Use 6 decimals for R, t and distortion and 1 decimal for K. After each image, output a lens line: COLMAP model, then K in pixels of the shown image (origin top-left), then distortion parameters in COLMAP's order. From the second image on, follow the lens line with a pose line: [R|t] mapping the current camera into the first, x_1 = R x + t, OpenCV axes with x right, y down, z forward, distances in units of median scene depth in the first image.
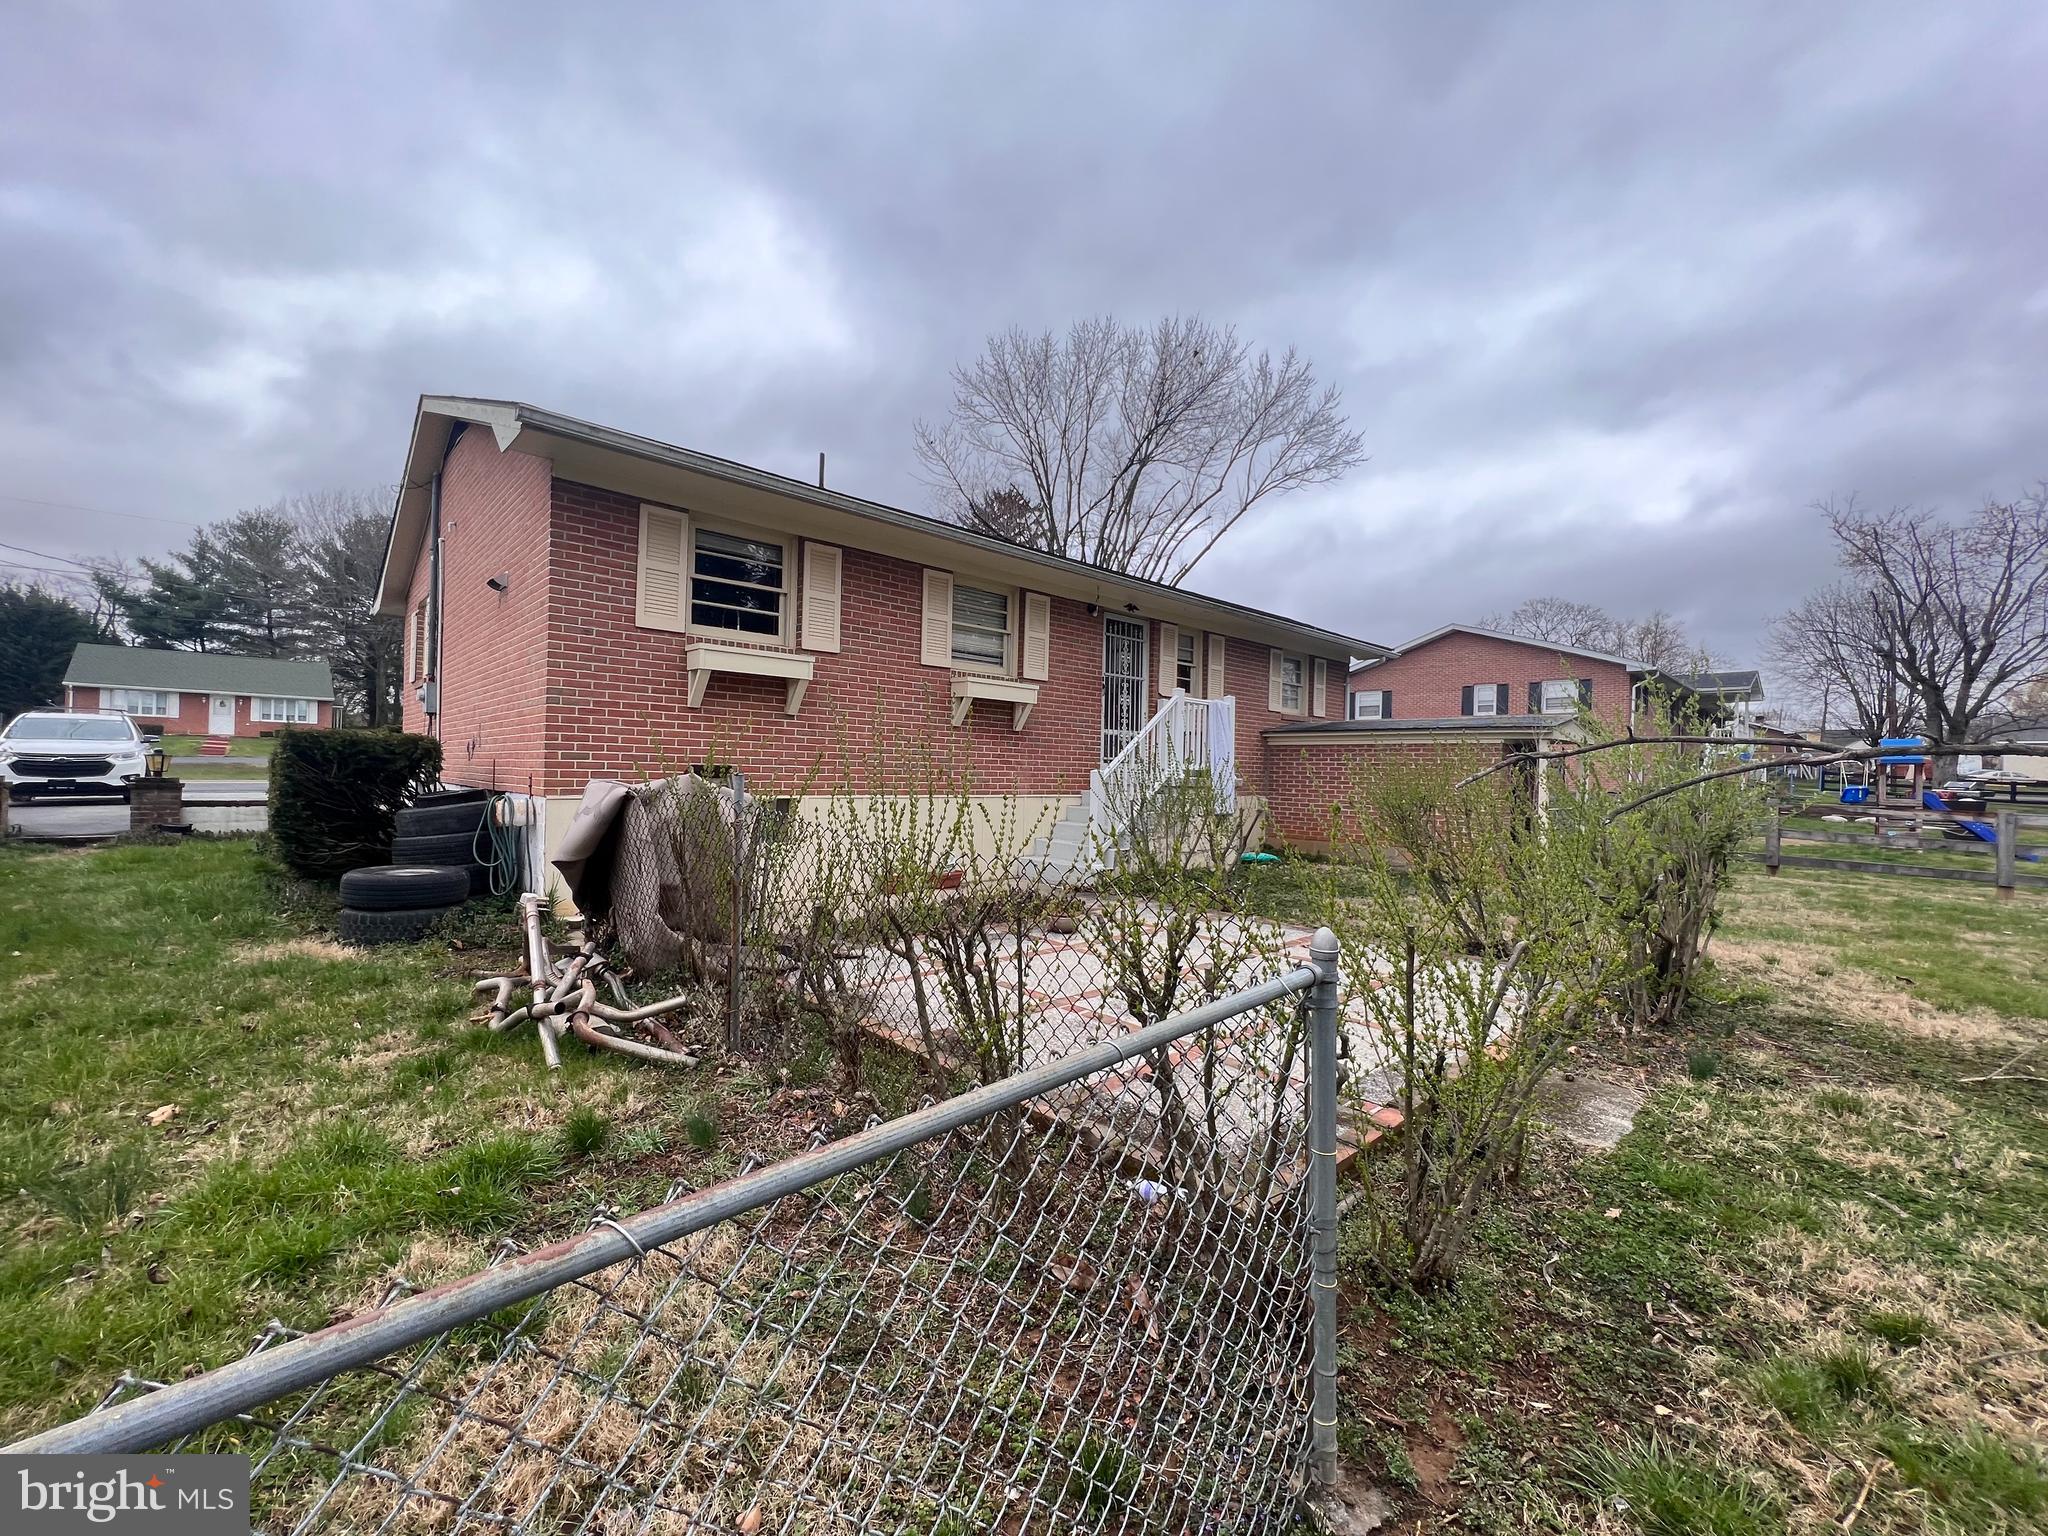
lens RADIAL K [[816.9, 0, 1028.1], [0, 816.9, 771.2], [0, 0, 1]] dist [0.001124, -0.000752]
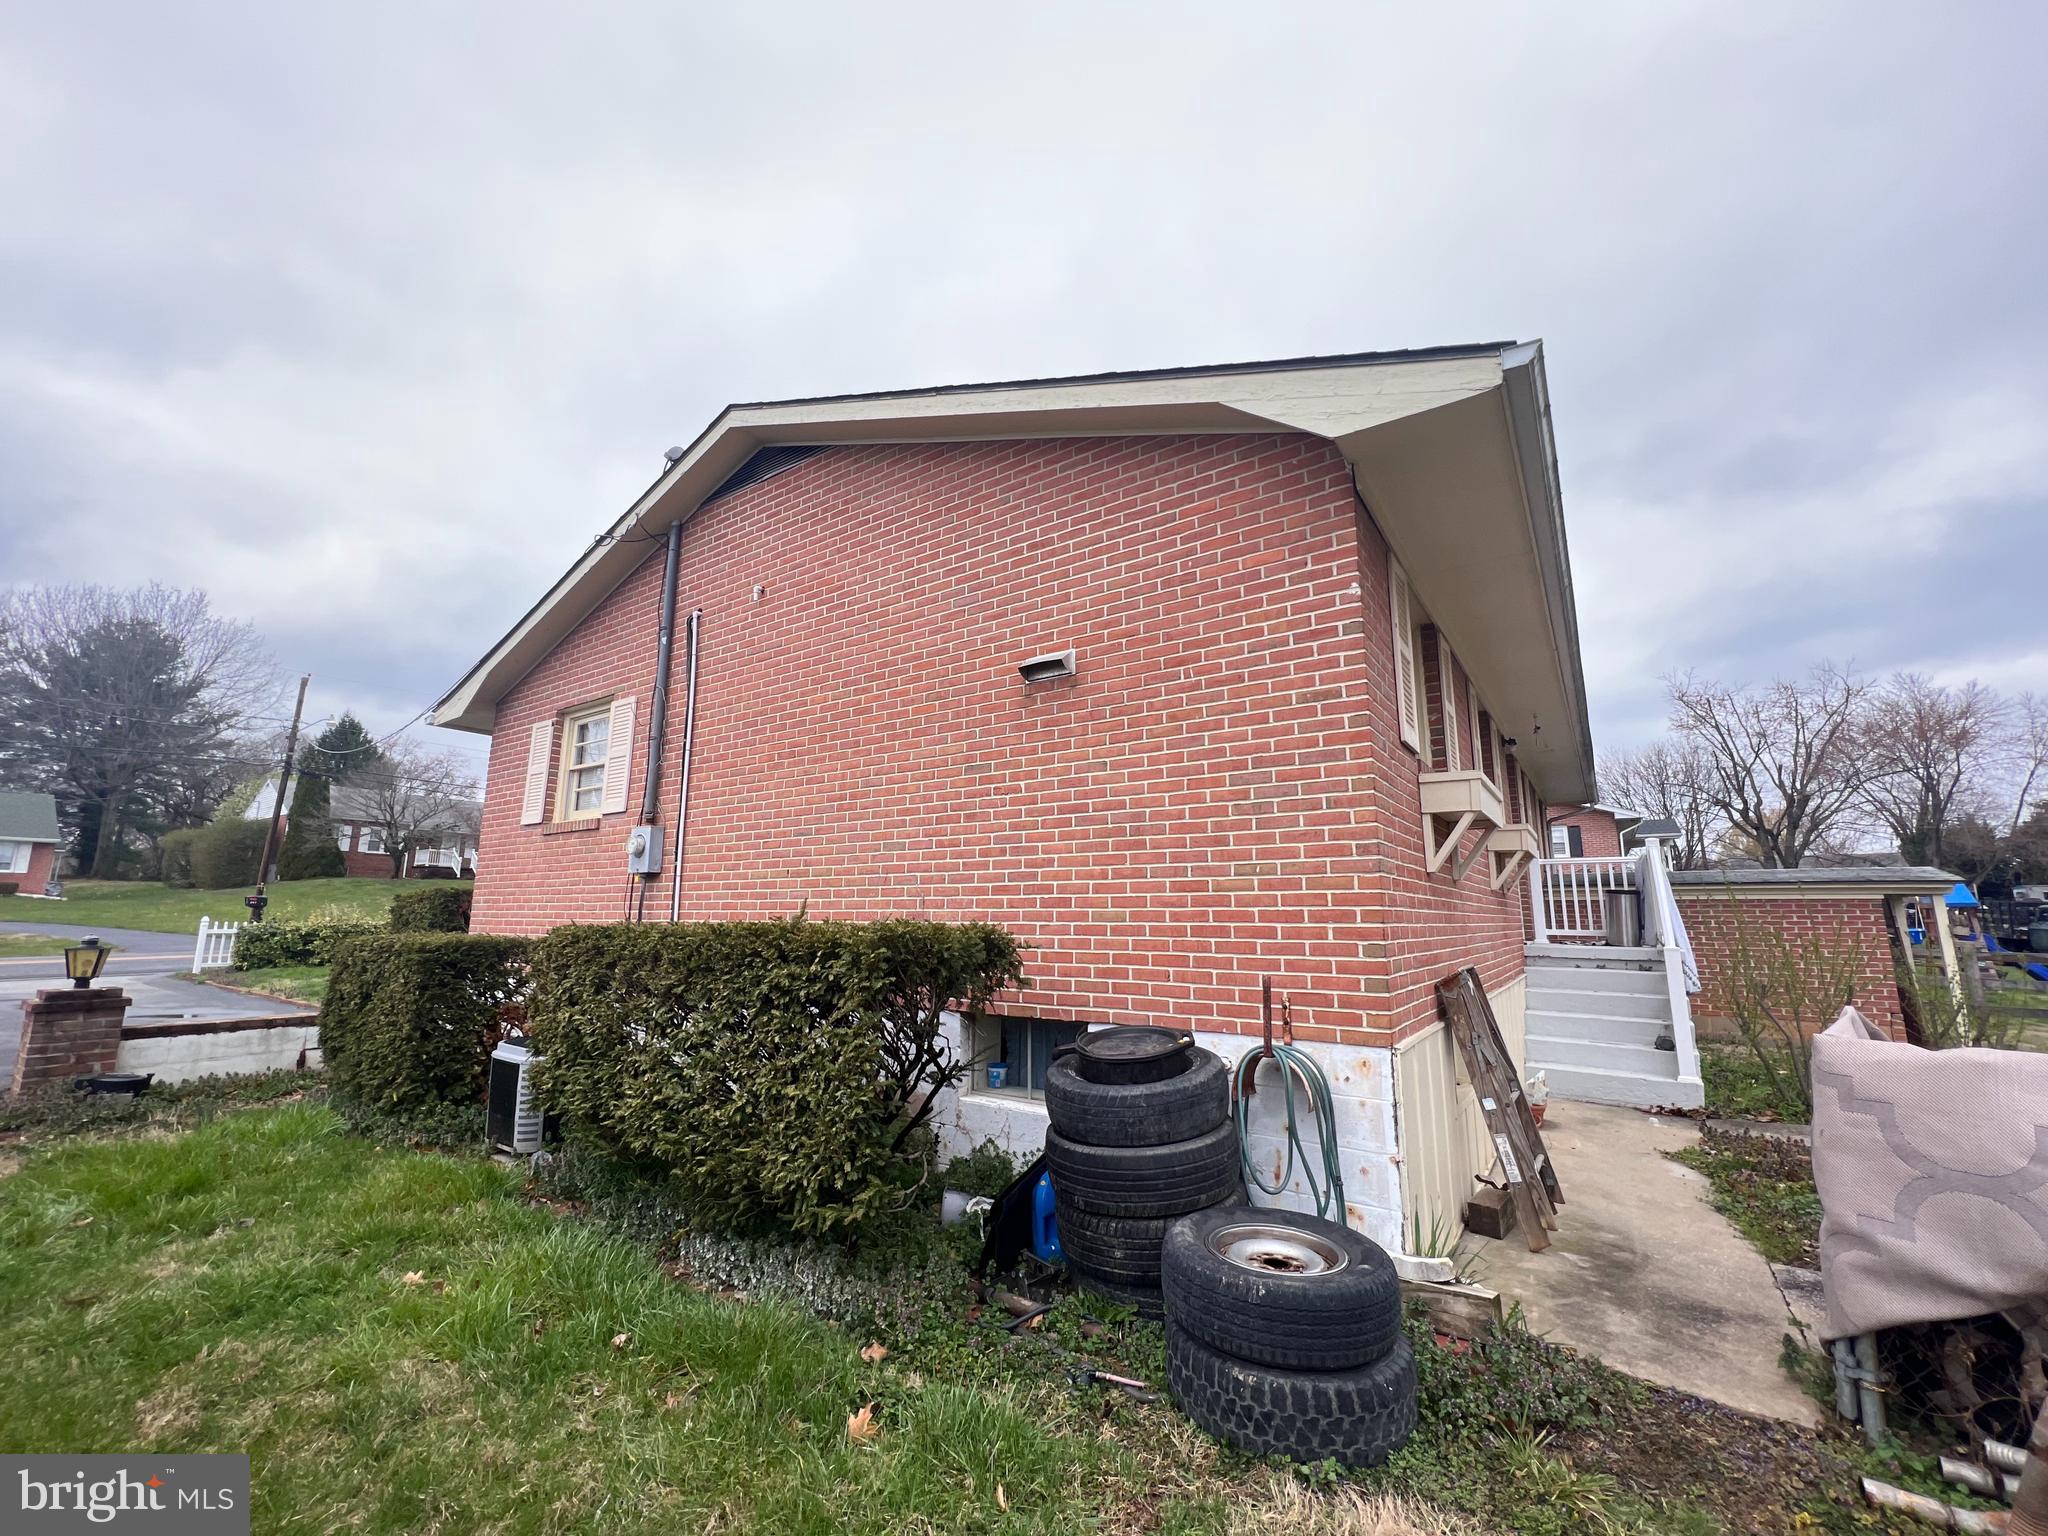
lens RADIAL K [[816.9, 0, 1028.6], [0, 816.9, 765.9], [0, 0, 1]] dist [0.001124, -0.000752]
pose [[0.978152, 0.021743, 0.206752, -0.160870], [0.015783, 0.983878, -0.178142, -0.009640], [-0.207292, 0.177513, 0.962039, 0.086725]]
